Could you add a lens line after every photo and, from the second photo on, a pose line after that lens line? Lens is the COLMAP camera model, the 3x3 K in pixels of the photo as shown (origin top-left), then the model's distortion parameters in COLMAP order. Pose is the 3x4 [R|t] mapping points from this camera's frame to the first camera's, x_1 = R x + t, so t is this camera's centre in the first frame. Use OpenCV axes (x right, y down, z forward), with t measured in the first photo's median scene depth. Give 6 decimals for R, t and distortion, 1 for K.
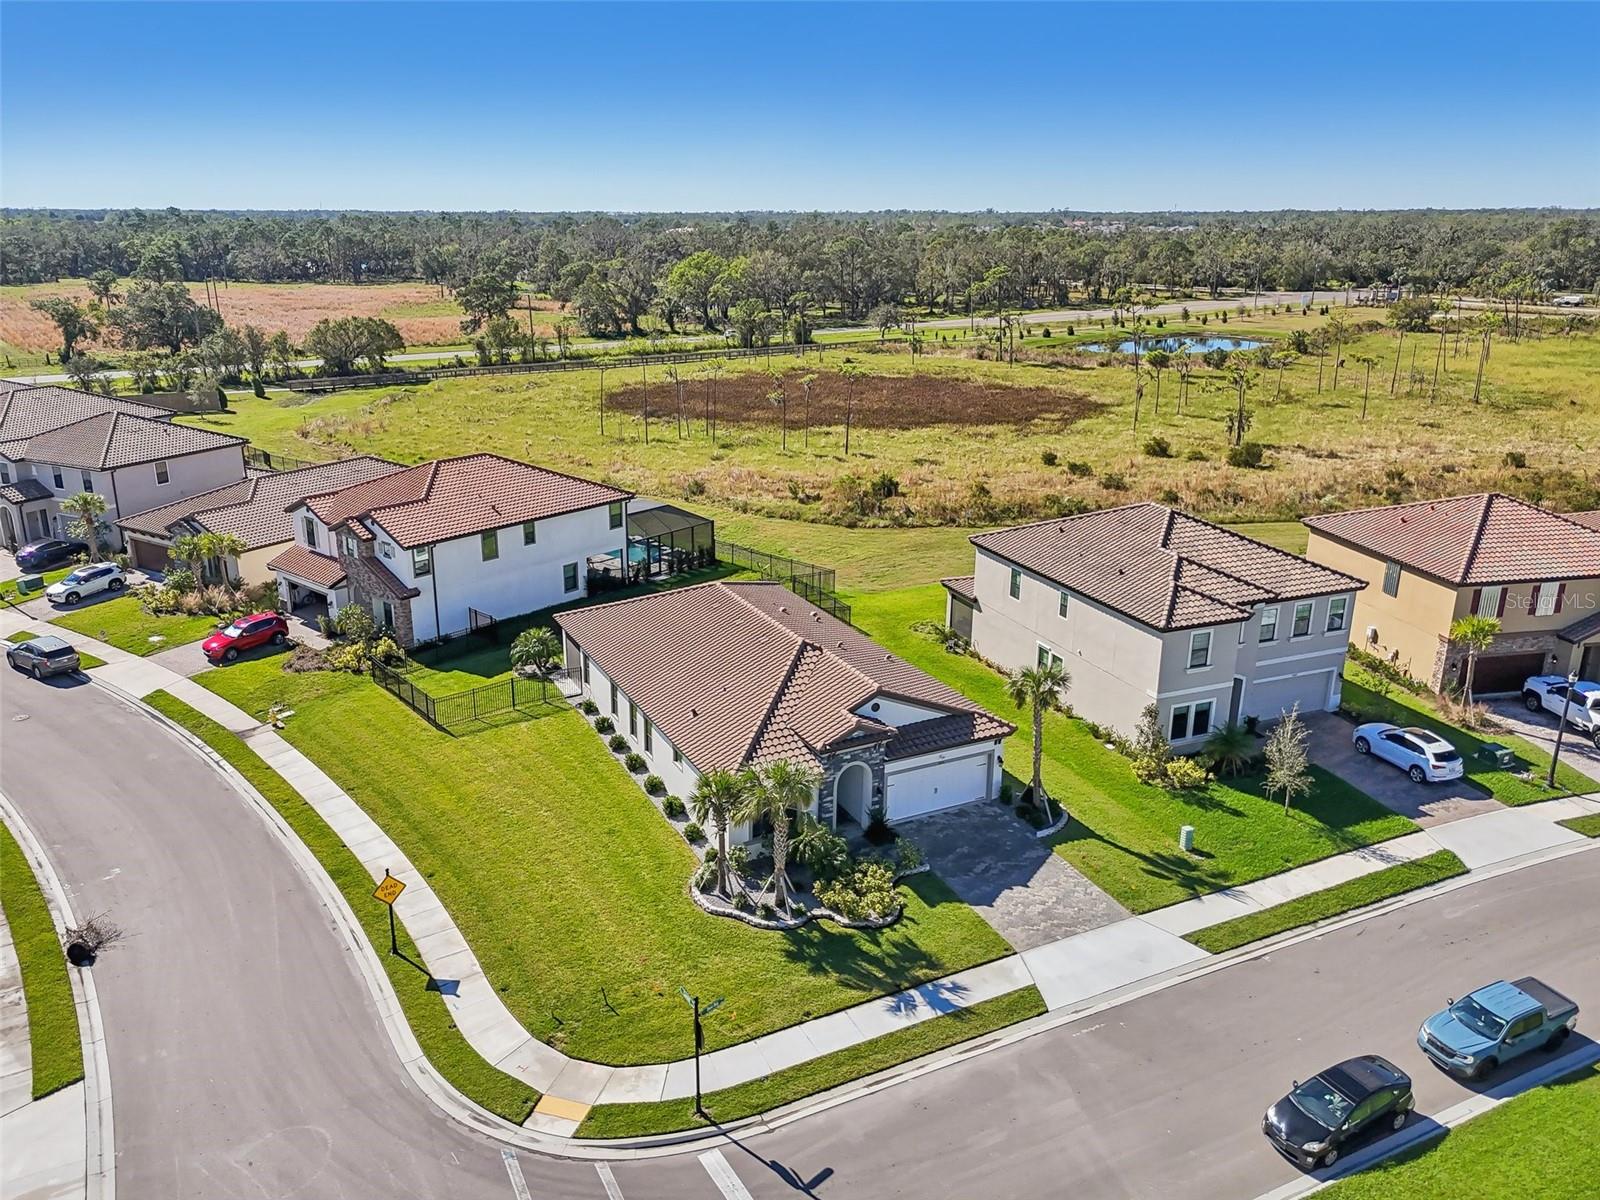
lens RADIAL K [[1238.1, 0, 800.7], [0, 1238.1, 579.6], [0, 0, 1]] dist [0.056850, -0.003155]
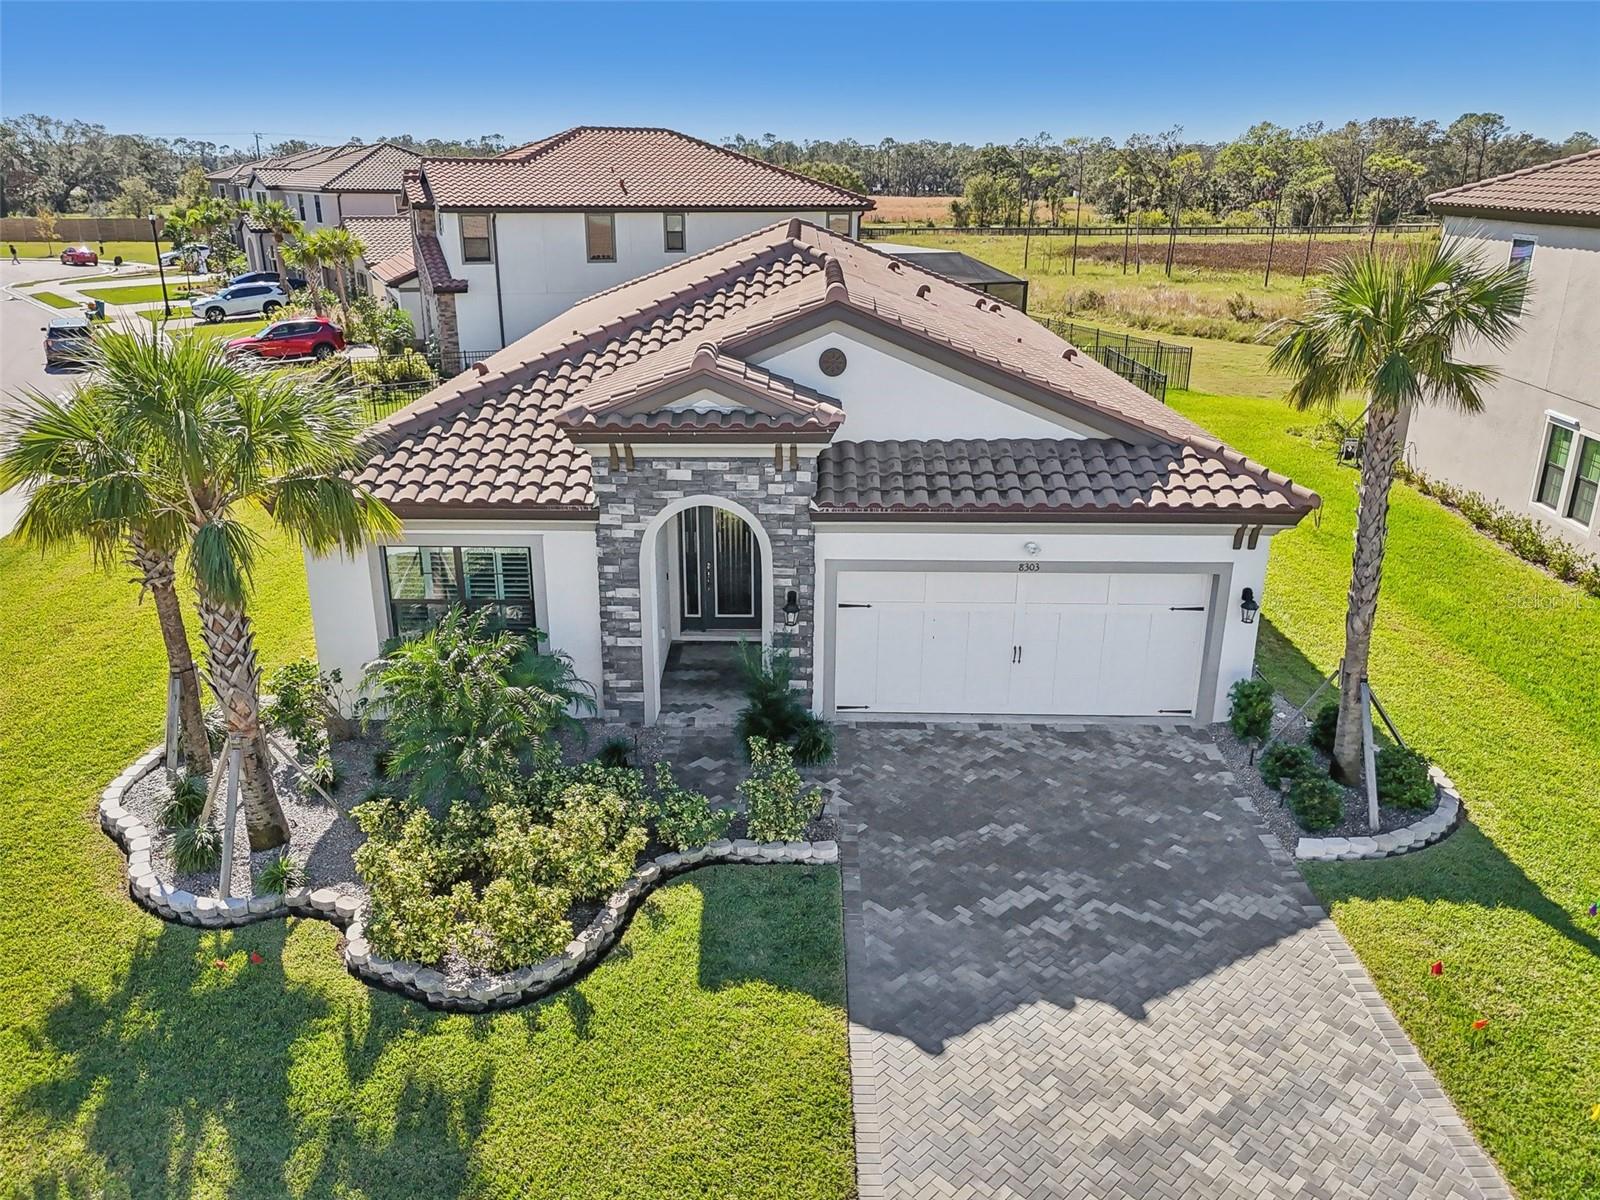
lens RADIAL K [[1220.8, 0, 807.6], [0, 1220.8, 599.7], [0, 0, 1]] dist [0.049656, -0.034466]
pose [[0.891430, 0.148905, -0.427994, 0.194986], [-0.133742, 0.988851, 0.065474, 0.139943], [0.432972, -0.001125, 0.901407, 0.671140]]
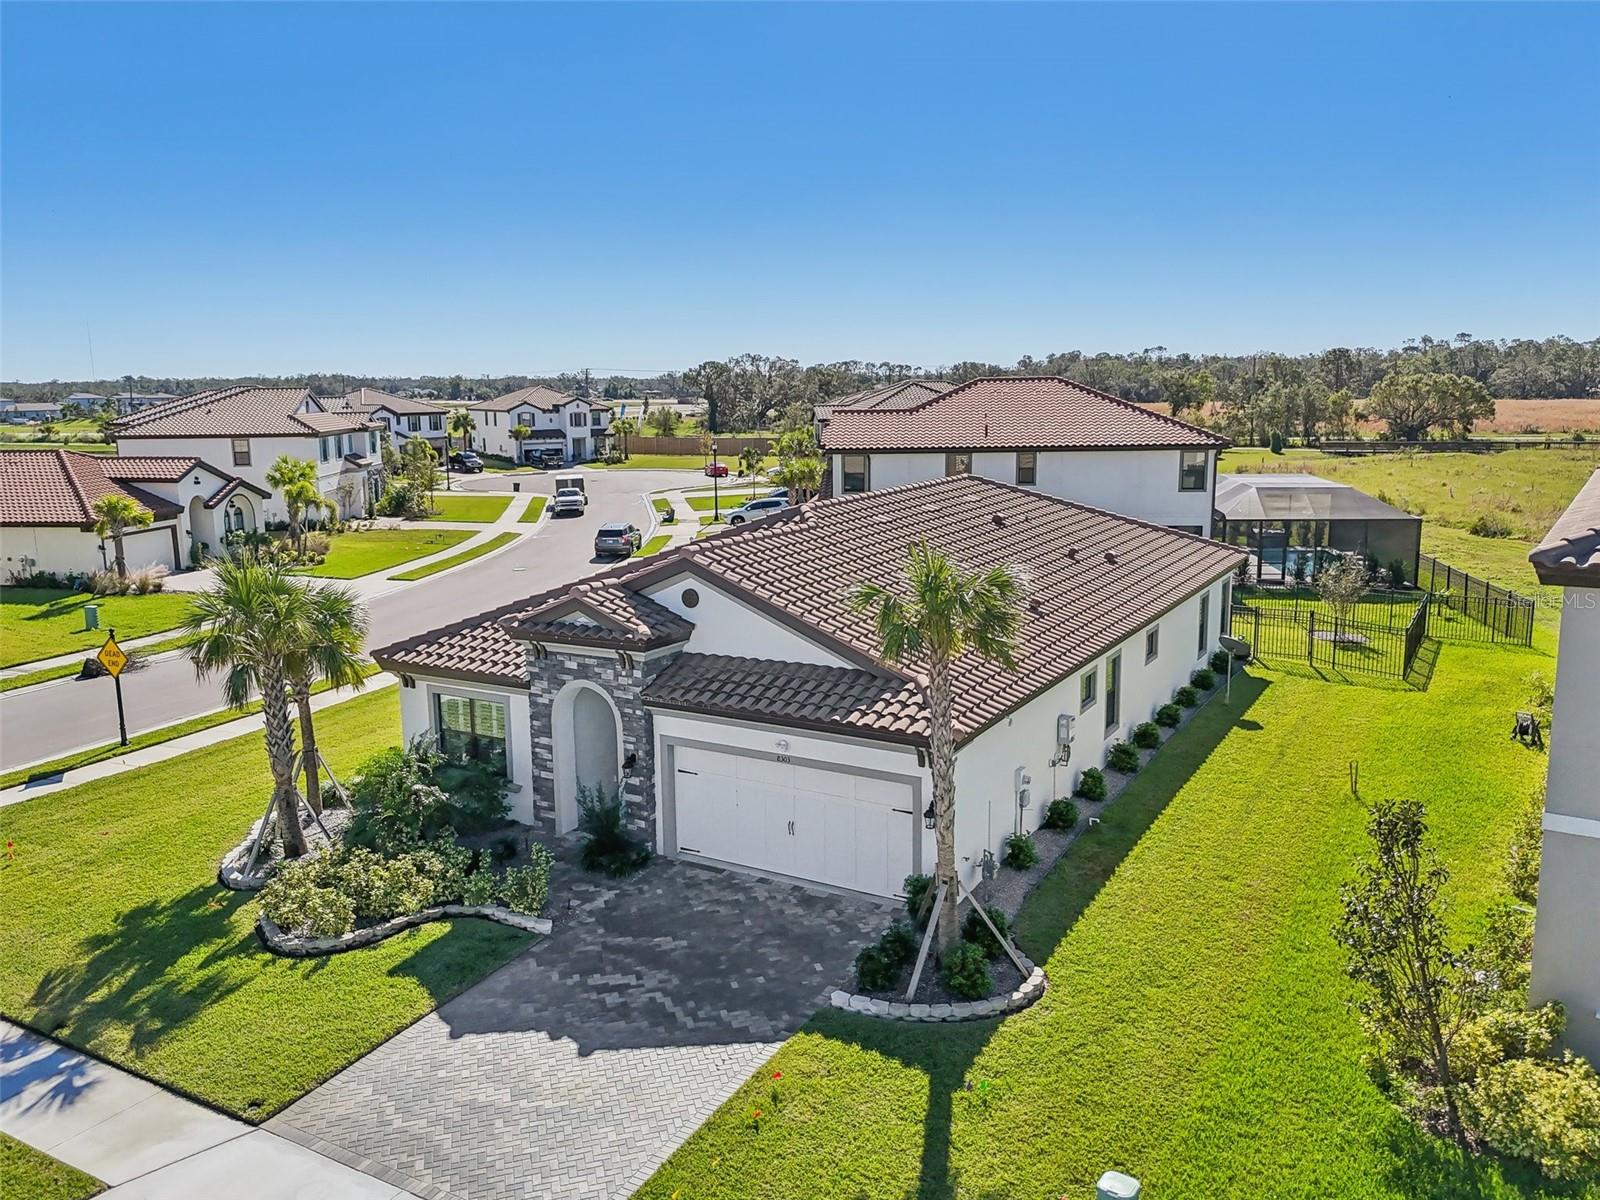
lens RADIAL K [[1261.4, 0, 797.8], [0, 1261.4, 577.7], [0, 0, 1]] dist [0.047468, -0.042766]
pose [[0.535404, 0.116324, -0.836547, 0.463577], [-0.229385, 0.973268, -0.011475, 0.088506], [0.812850, 0.198035, 0.547774, 0.734884]]
